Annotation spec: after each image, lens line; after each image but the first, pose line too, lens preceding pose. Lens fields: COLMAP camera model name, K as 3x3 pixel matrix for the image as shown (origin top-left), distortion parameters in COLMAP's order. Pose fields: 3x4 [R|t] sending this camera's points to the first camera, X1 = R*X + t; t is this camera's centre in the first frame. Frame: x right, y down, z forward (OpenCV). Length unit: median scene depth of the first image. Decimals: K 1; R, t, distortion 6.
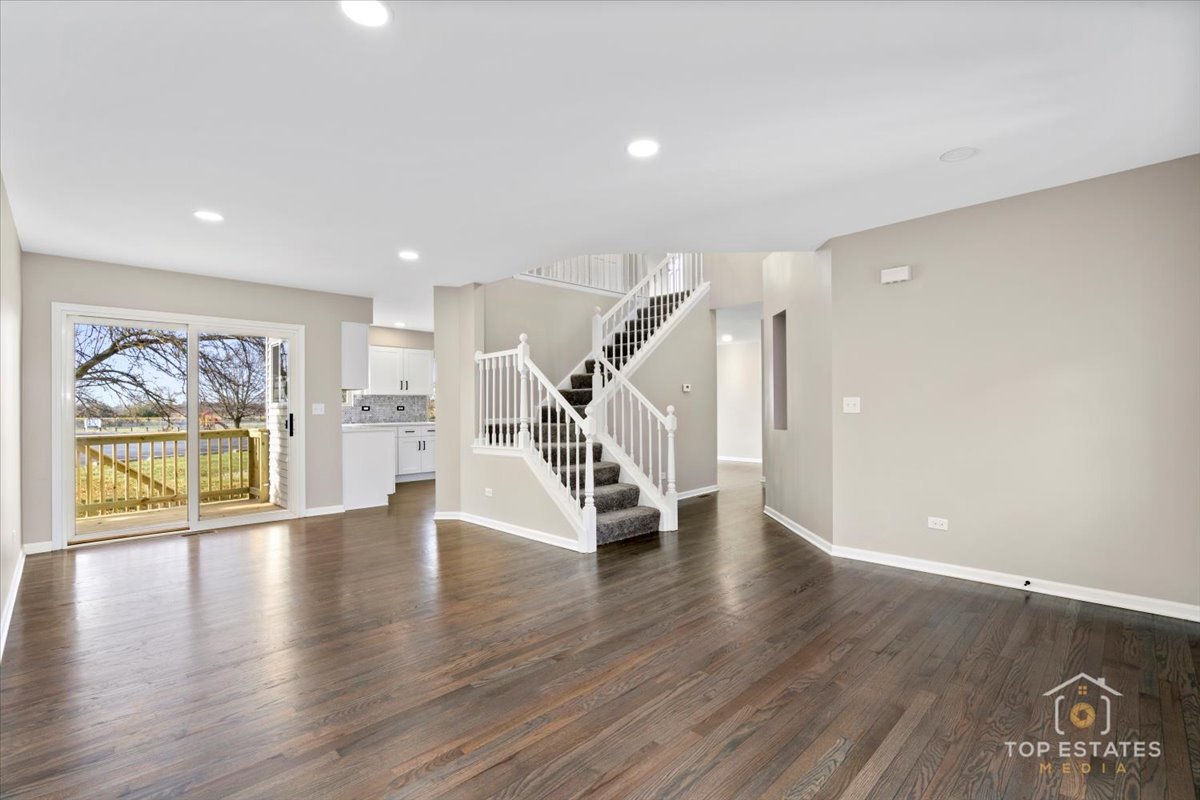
lens RADIAL K [[545.3, 0, 597.5], [0, 545.3, 403.2], [0, 0, 1]] dist [-0.005881, 0.000630]
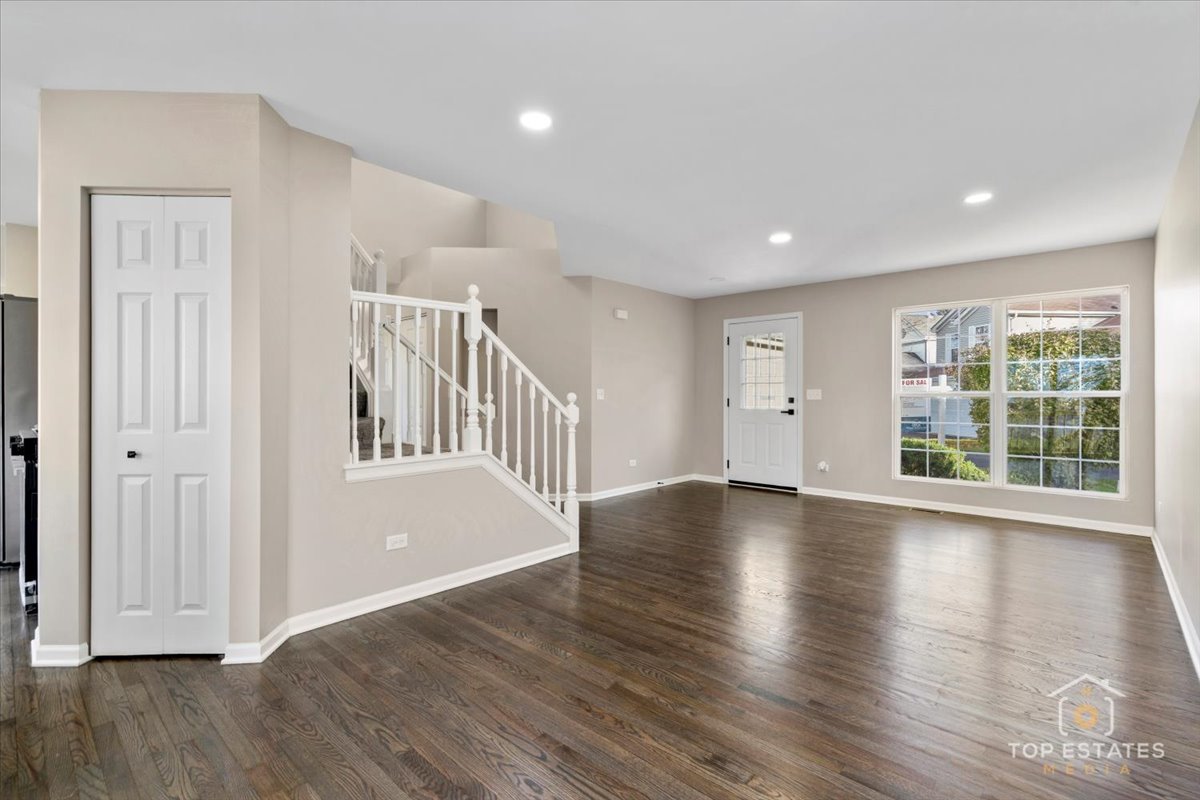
lens RADIAL K [[545.3, 0, 600.1], [0, 545.3, 399.7], [0, 0, 1]] dist [-0.005881, 0.000630]
pose [[-0.055579, 0.003381, 0.998449, -0.946309], [-0.014943, 0.999879, -0.004218, 0.018650], [-0.998342, -0.015154, -0.055522, 1.003910]]
